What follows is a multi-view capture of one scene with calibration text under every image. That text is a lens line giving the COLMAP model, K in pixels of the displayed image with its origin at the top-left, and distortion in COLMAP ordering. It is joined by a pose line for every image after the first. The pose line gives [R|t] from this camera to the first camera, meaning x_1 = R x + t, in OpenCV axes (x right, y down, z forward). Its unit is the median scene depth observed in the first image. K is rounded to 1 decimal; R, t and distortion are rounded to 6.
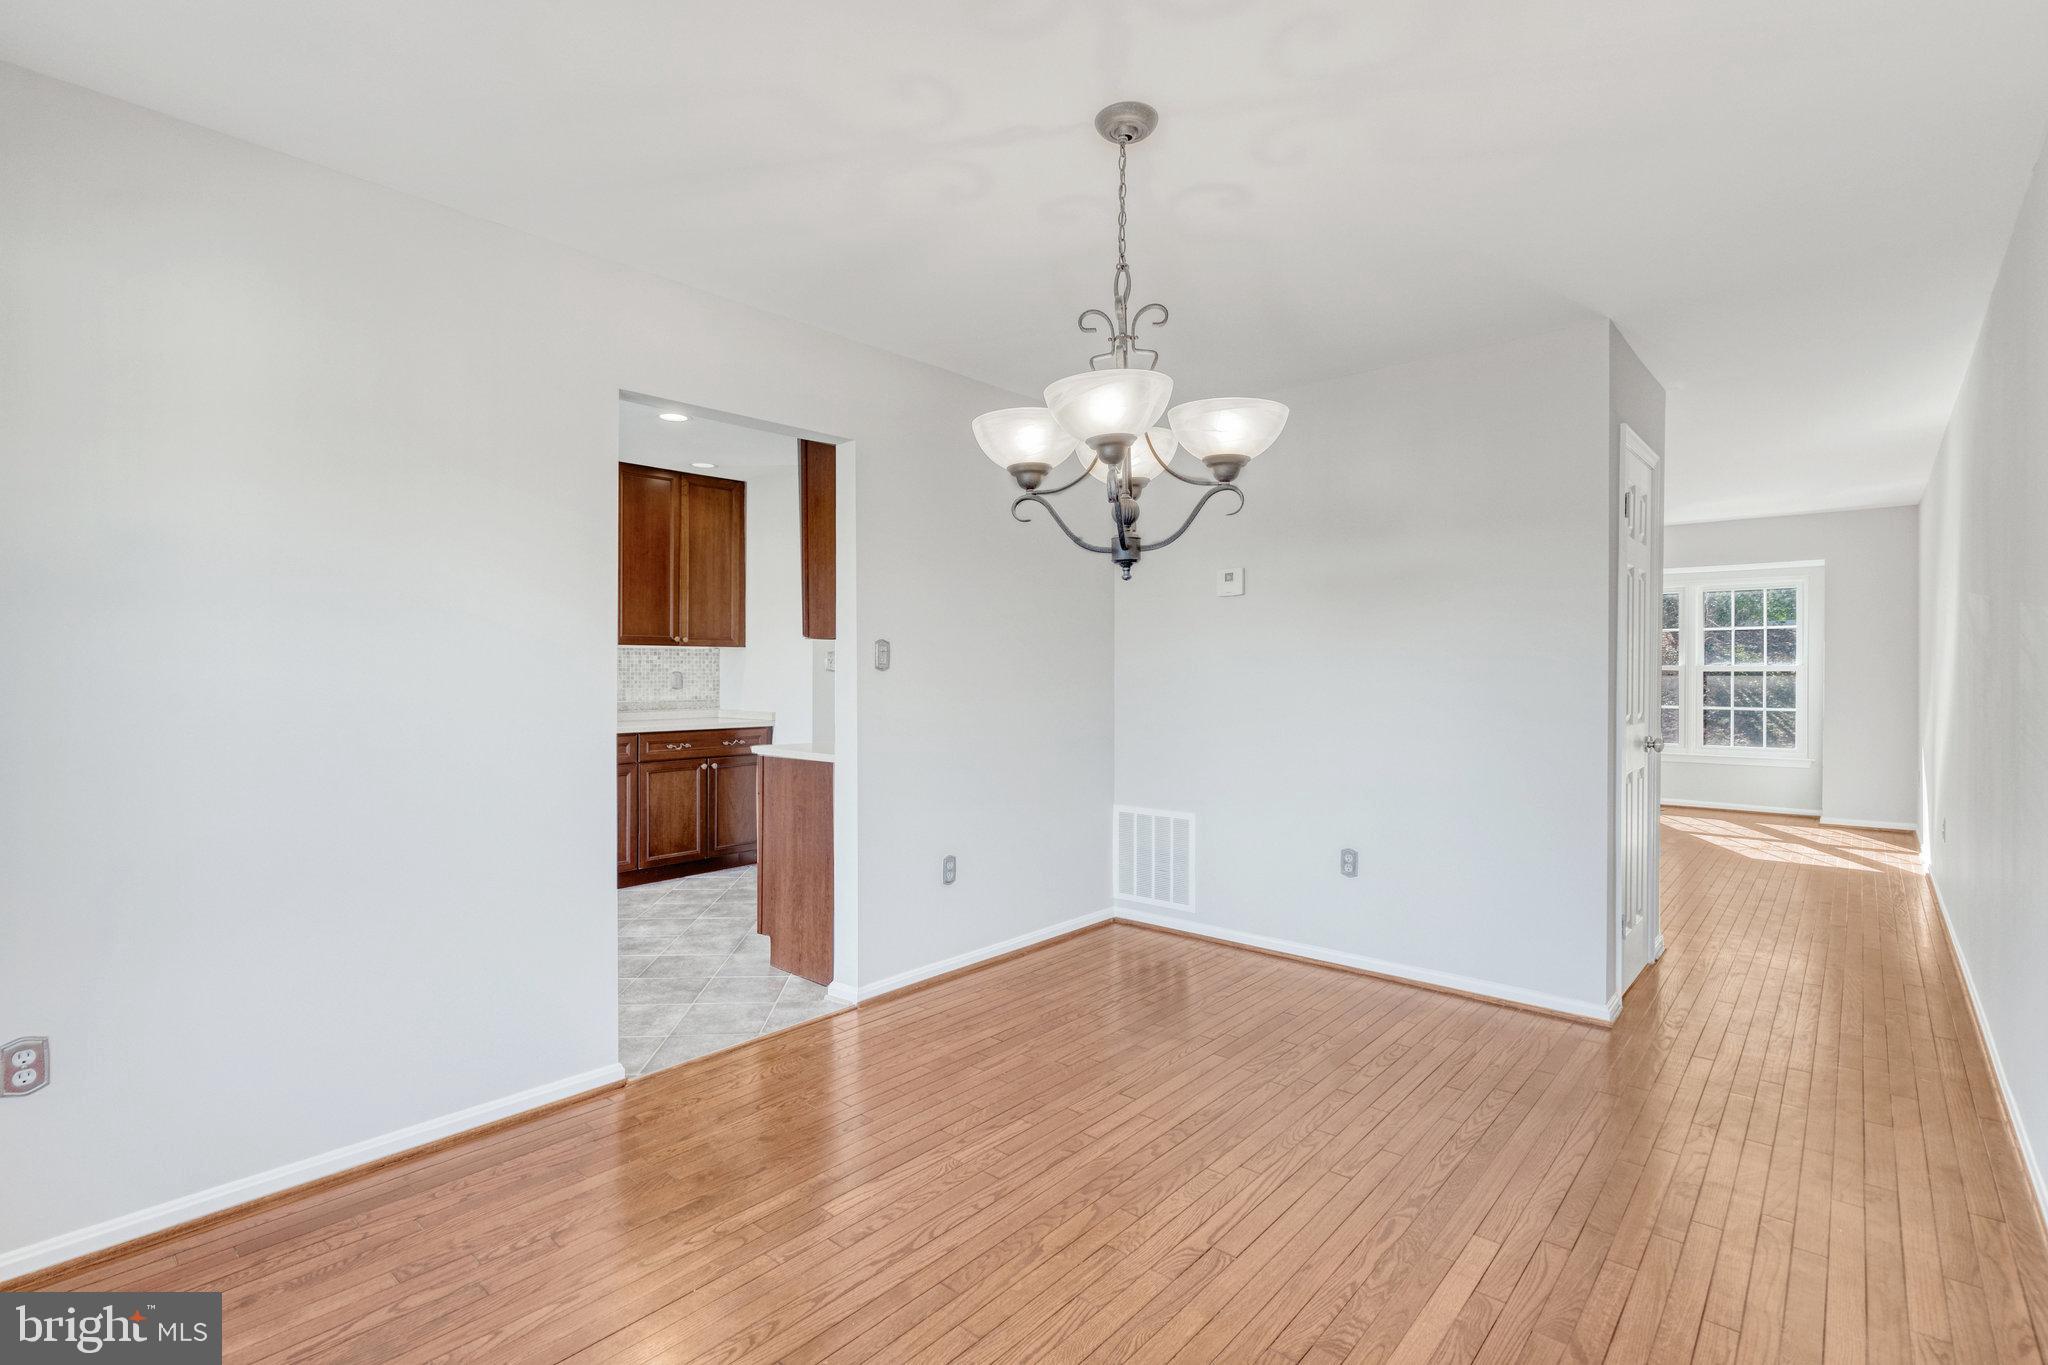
lens RADIAL K [[952.3, 0, 1024.0], [0, 952.3, 682.5], [0, 0, 1]] dist [-0.009831, 0.000169]
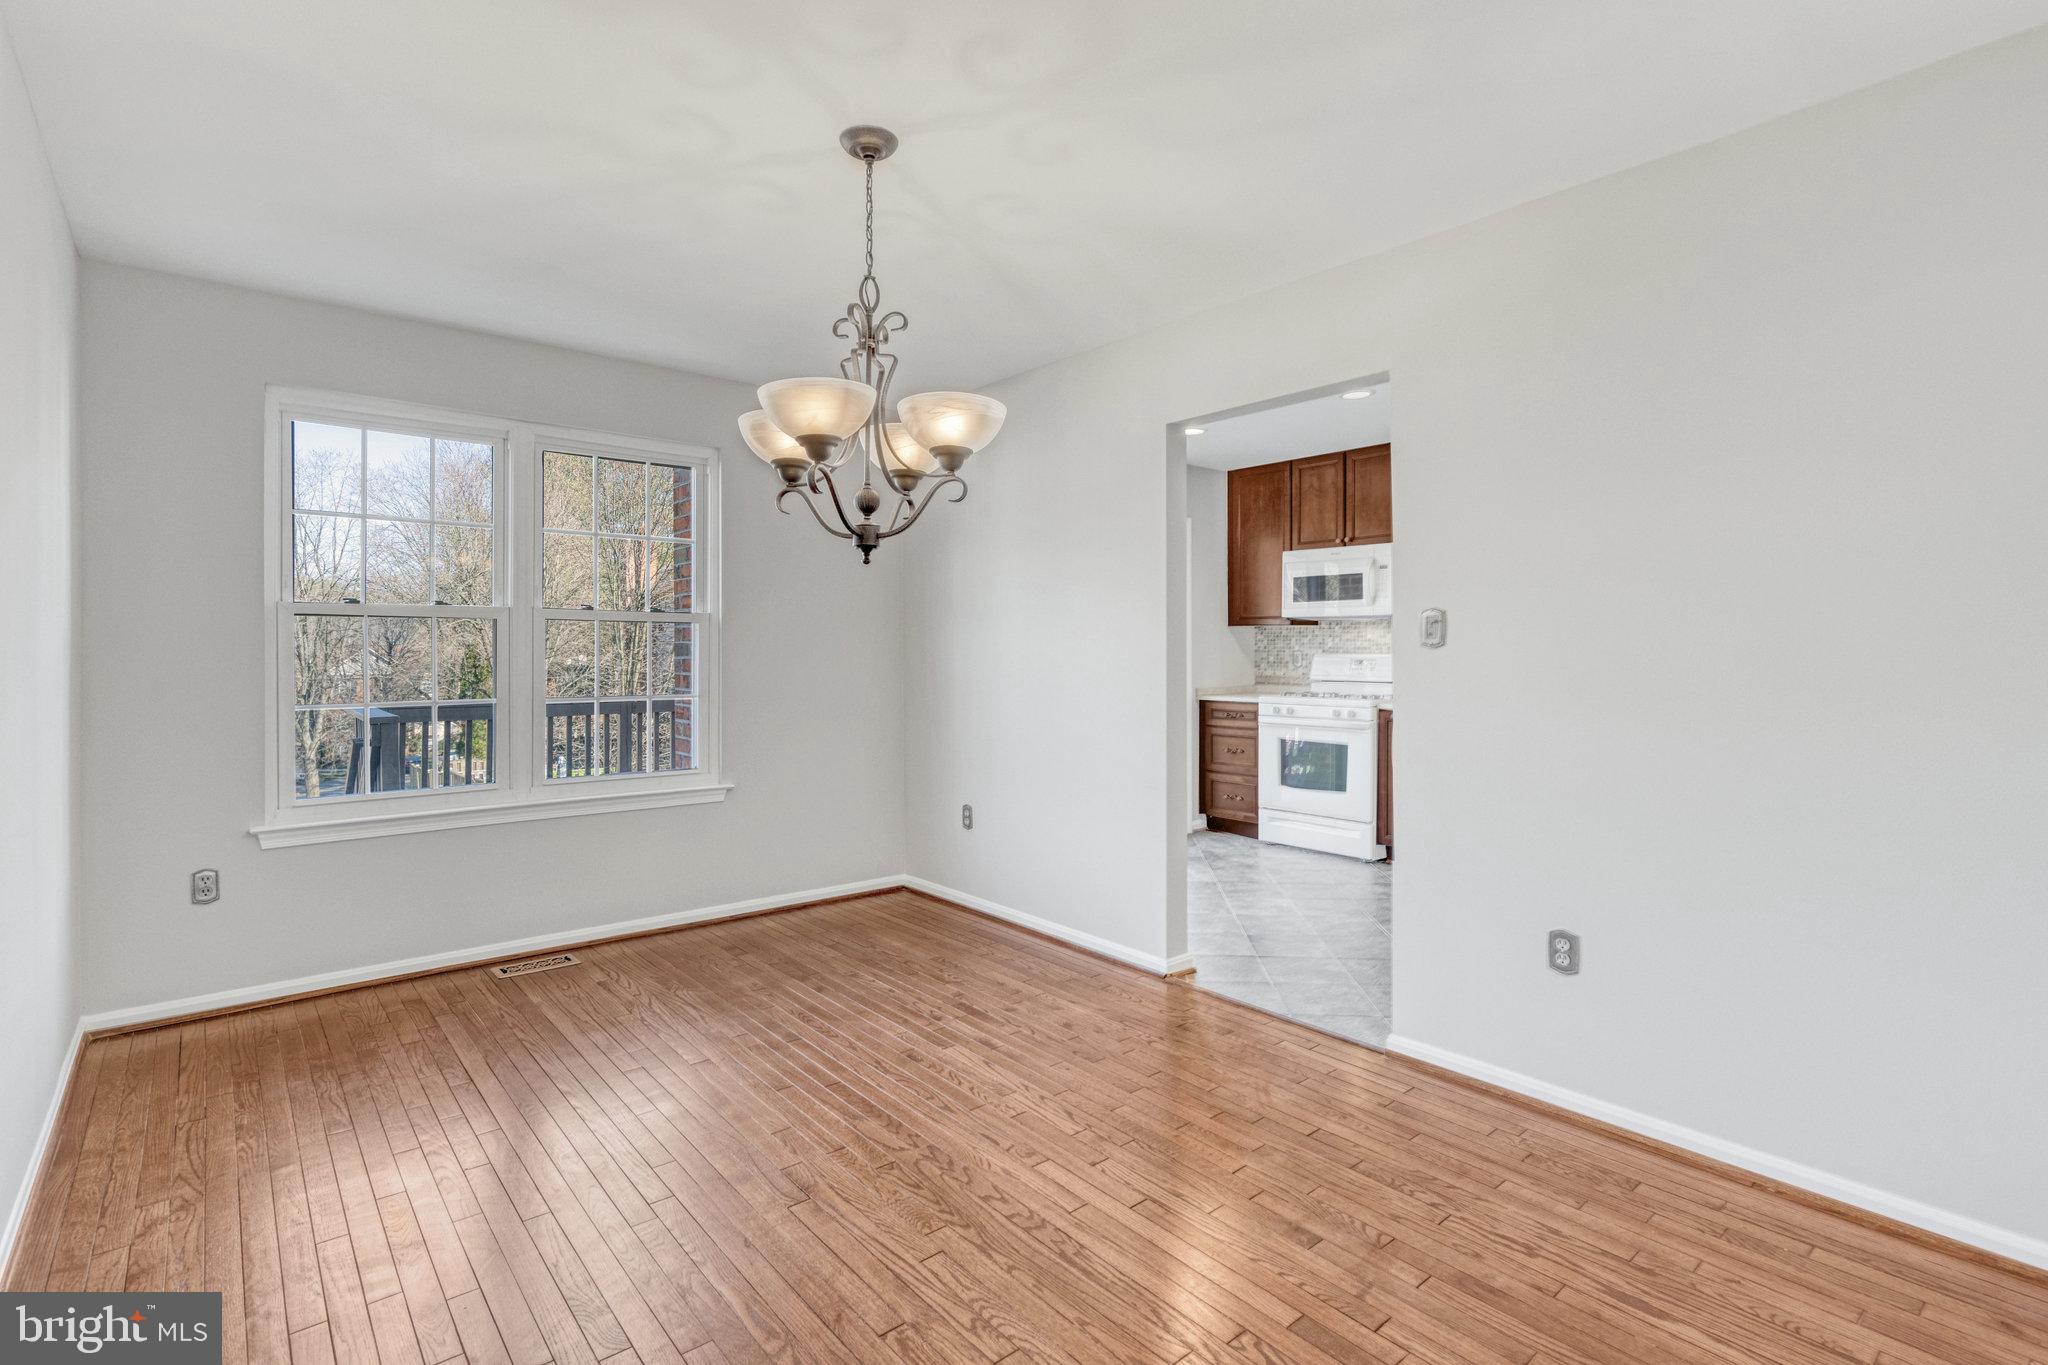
lens RADIAL K [[967.3, 0, 1006.4], [0, 967.3, 646.2], [0, 0, 1]] dist [-0.000352, -0.000023]
pose [[-0.161068, -0.002844, -0.986939, 0.694719], [-0.010063, 0.999949, -0.001239, -0.010488], [0.986892, 0.009732, -0.161088, 0.783743]]
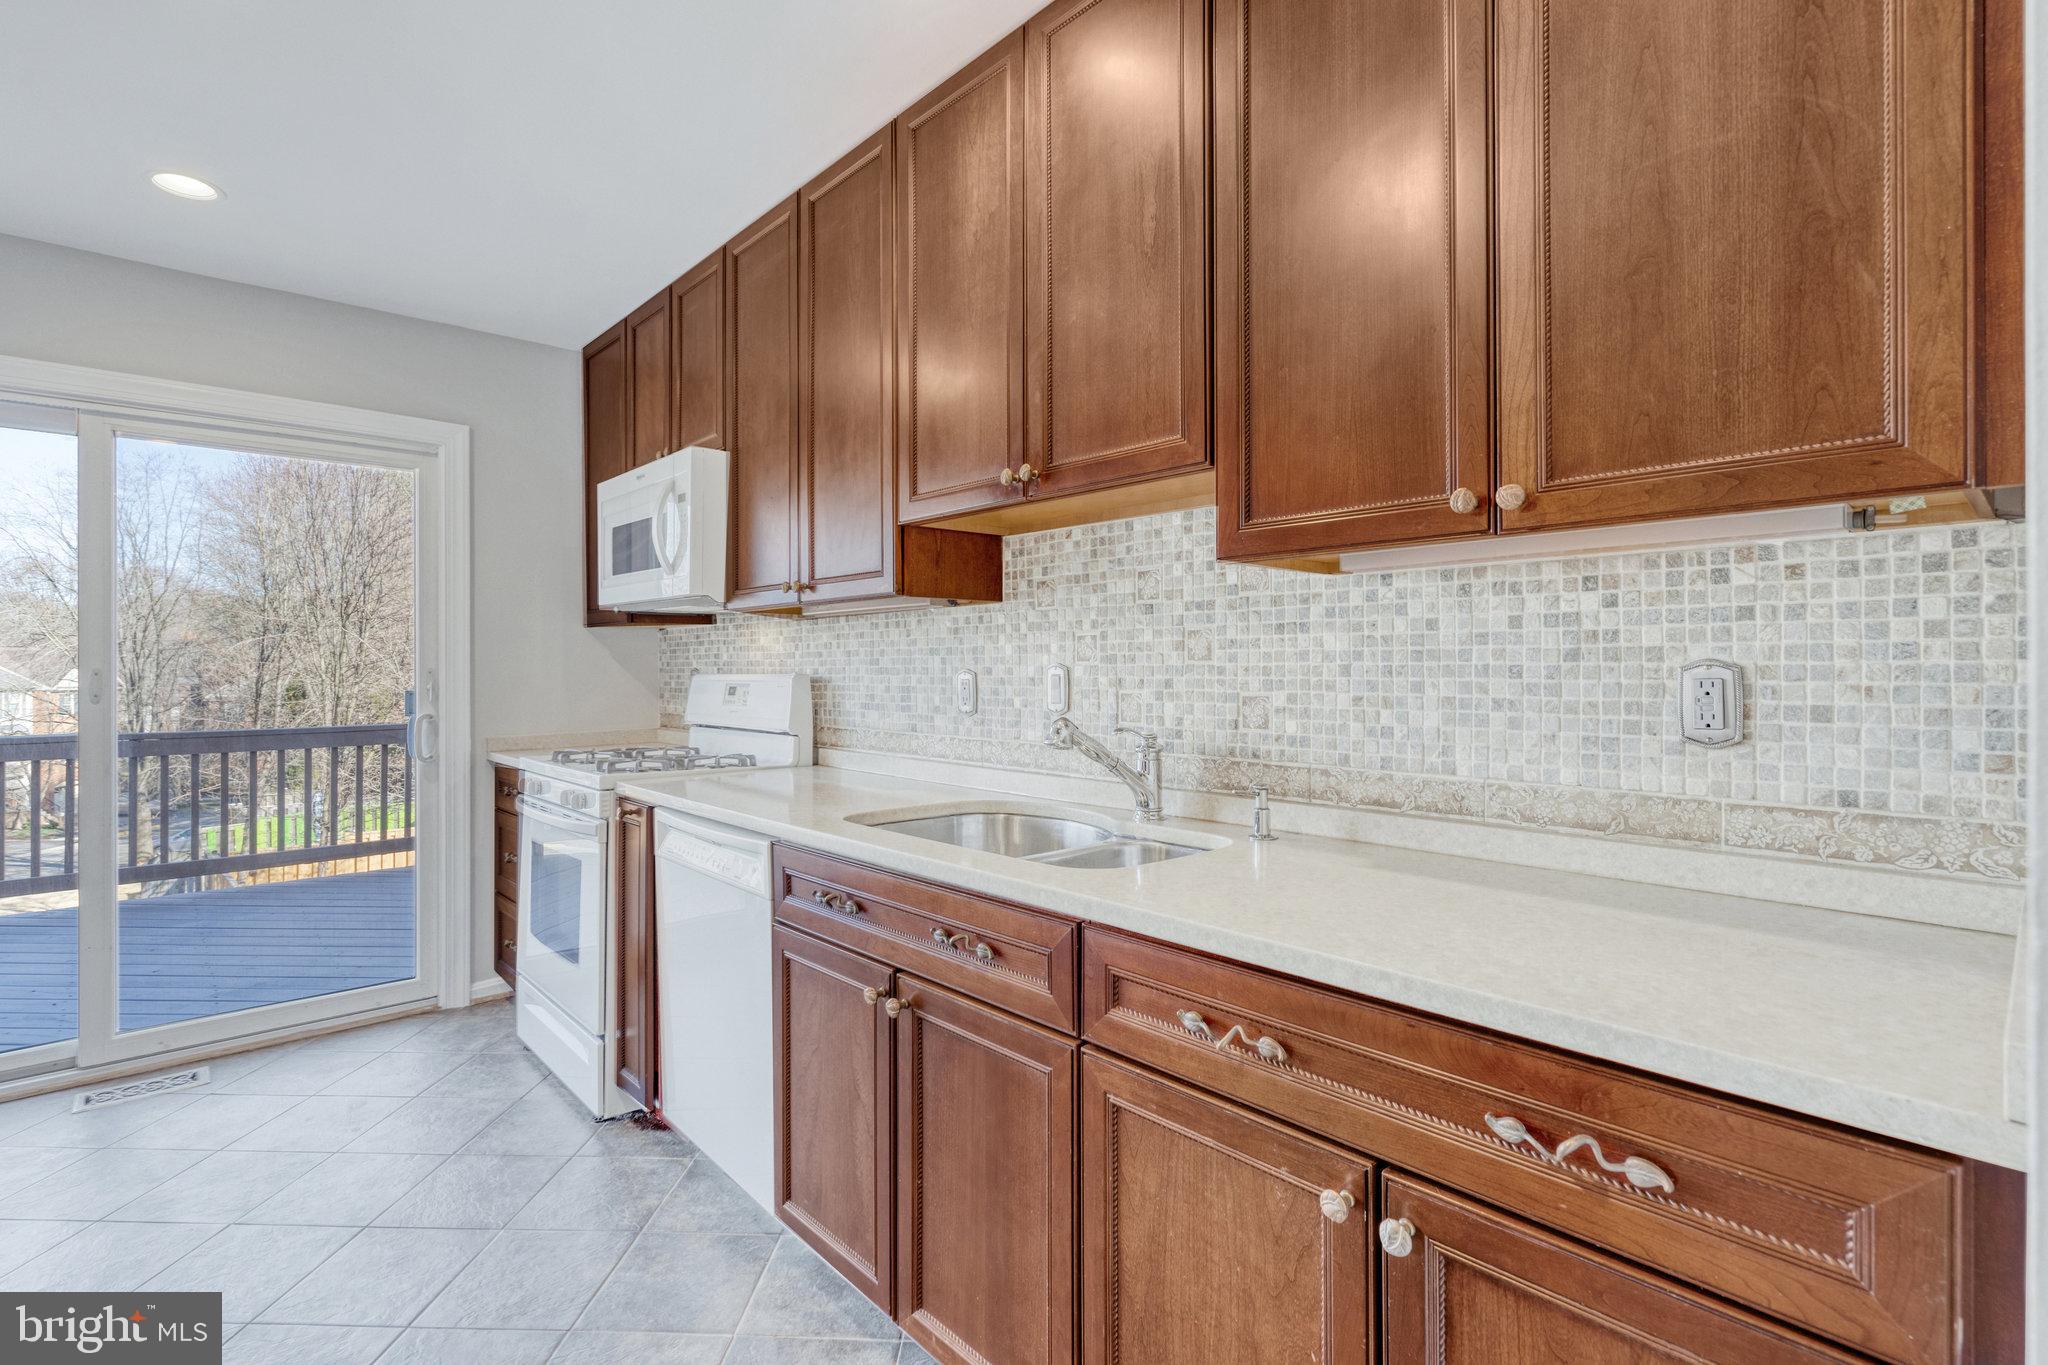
lens RADIAL K [[945.7, 0, 1017.0], [0, 945.7, 668.0], [0, 0, 1]] dist [-0.000107, 0.000656]
pose [[-0.103613, 0.005867, -0.994600, -0.248290], [-0.002679, 0.999977, 0.006177, -0.018567], [0.994614, 0.003305, -0.103595, 1.485063]]
